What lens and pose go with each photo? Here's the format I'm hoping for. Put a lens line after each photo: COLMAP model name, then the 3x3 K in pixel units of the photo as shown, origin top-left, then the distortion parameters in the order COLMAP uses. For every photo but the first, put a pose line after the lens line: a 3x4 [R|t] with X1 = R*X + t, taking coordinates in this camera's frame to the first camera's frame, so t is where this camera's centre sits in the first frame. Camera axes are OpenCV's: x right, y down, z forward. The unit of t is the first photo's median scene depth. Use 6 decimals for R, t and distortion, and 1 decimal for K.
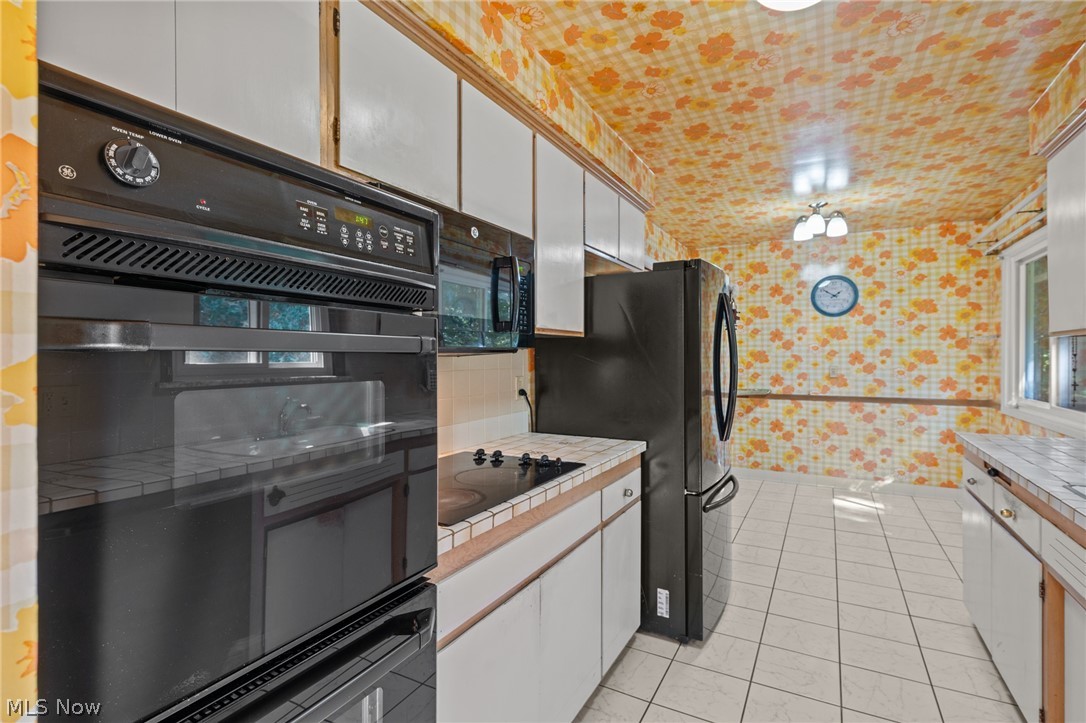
lens RADIAL K [[514.0, 0, 545.1], [0, 514.0, 356.6], [0, 0, 1]] dist [0.004263, -0.001449]
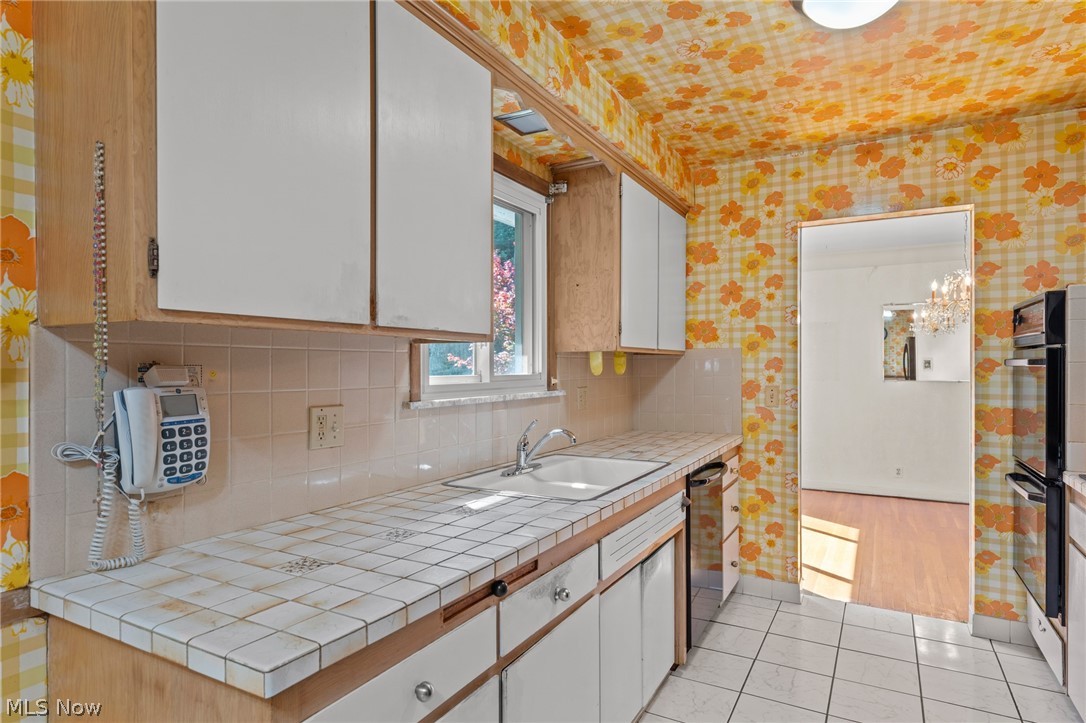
lens RADIAL K [[613.8, 0, 543.7], [0, 613.8, 364.8], [0, 0, 1]] dist [0.002112, -0.000344]
pose [[-0.999993, 0.002866, 0.002283, 0.373729], [0.002862, 0.999994, -0.001961, -0.003180], [-0.002288, -0.001954, -0.999995, 0.744614]]
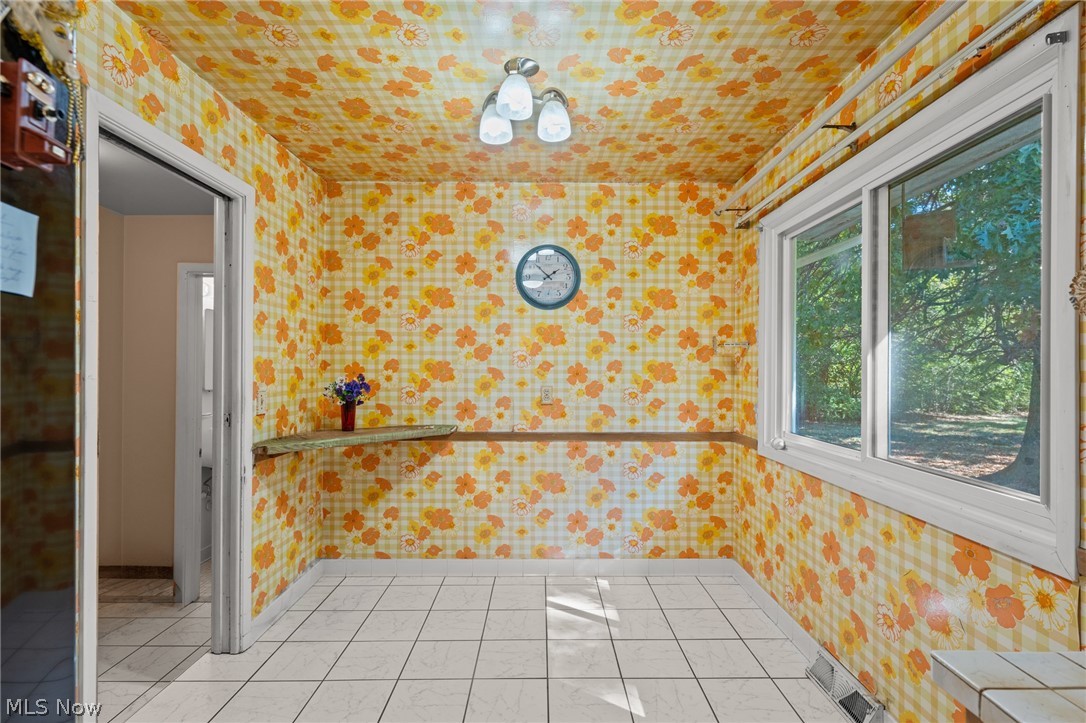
lens RADIAL K [[519.1, 0, 546.3], [0, 519.1, 365.8], [0, 0, 1]] dist [-0.000046, -0.000023]
pose [[0.872024, 0.006423, 0.489422, 0.272615], [-0.003502, 0.999970, -0.006884, -0.002768], [-0.489451, 0.004289, 0.872020, 0.489194]]
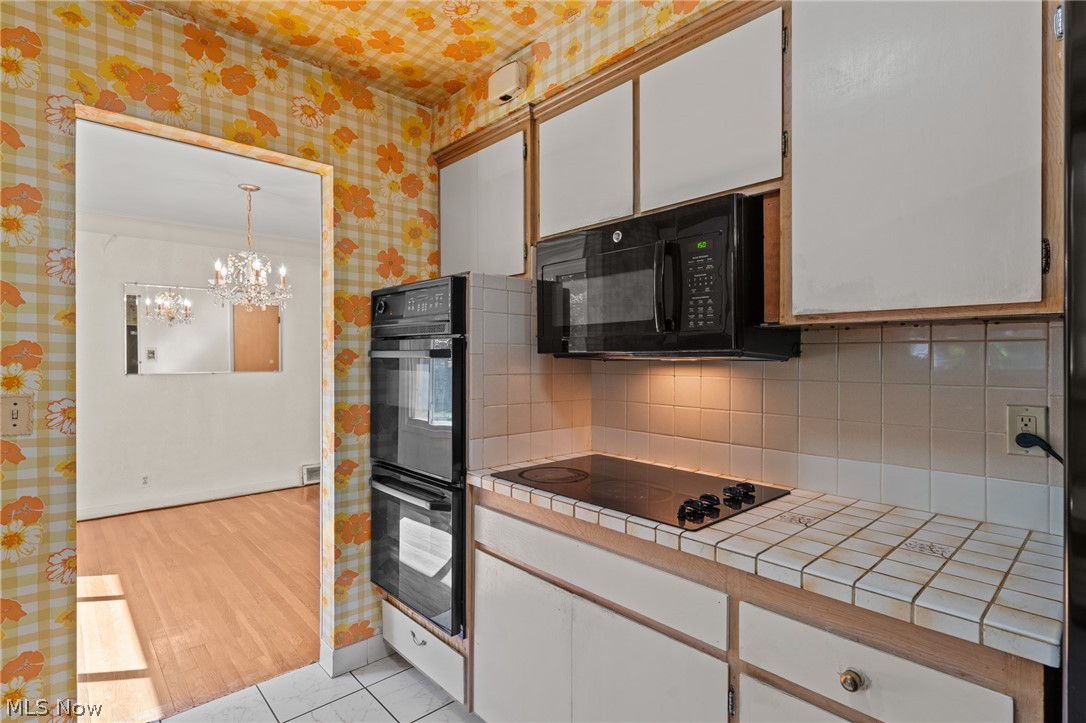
lens RADIAL K [[535.9, 0, 545.7], [0, 535.9, 358.5], [0, 0, 1]] dist [0.005235, -0.000430]
pose [[-0.317241, 0.004395, -0.948335, 0.314798], [-0.000321, 0.999989, 0.004742, -0.003368], [0.948345, 0.001809, -0.317236, 0.421696]]
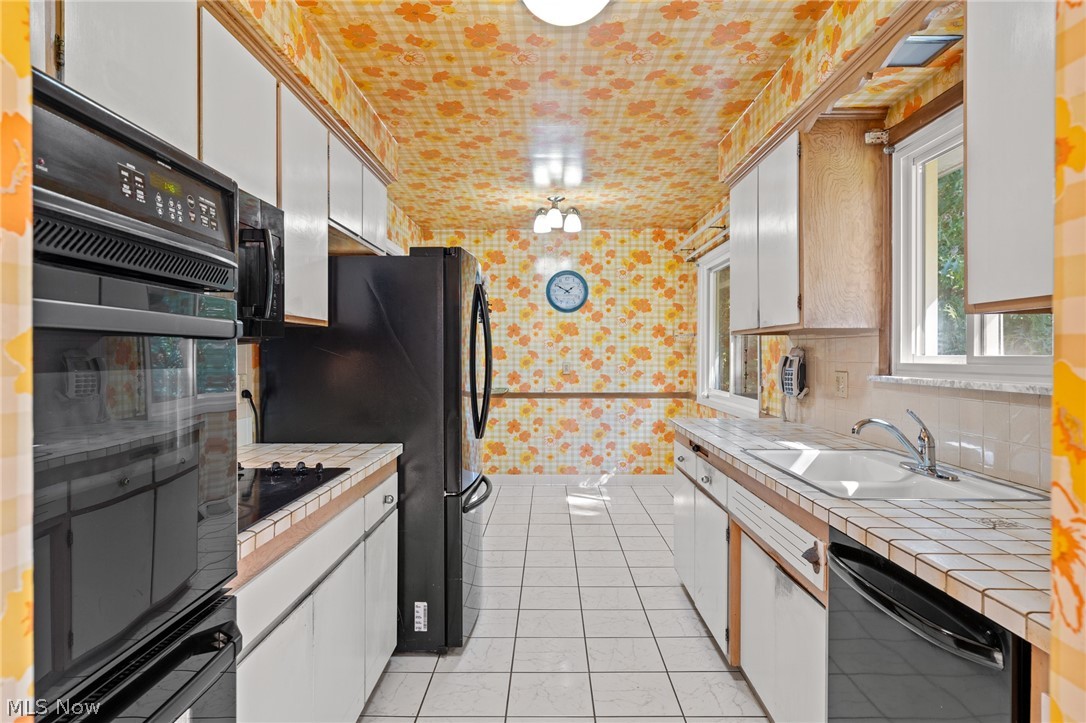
lens RADIAL K [[631.8, 0, 543.5], [0, 631.8, 359.4], [0, 0, 1]] dist [-0.000155, 0.000546]
pose [[0.880631, -0.002414, 0.473796, -0.058869], [-0.001029, 0.999975, 0.007007, 0.004556], [-0.473801, -0.006658, 0.880607, -0.051824]]
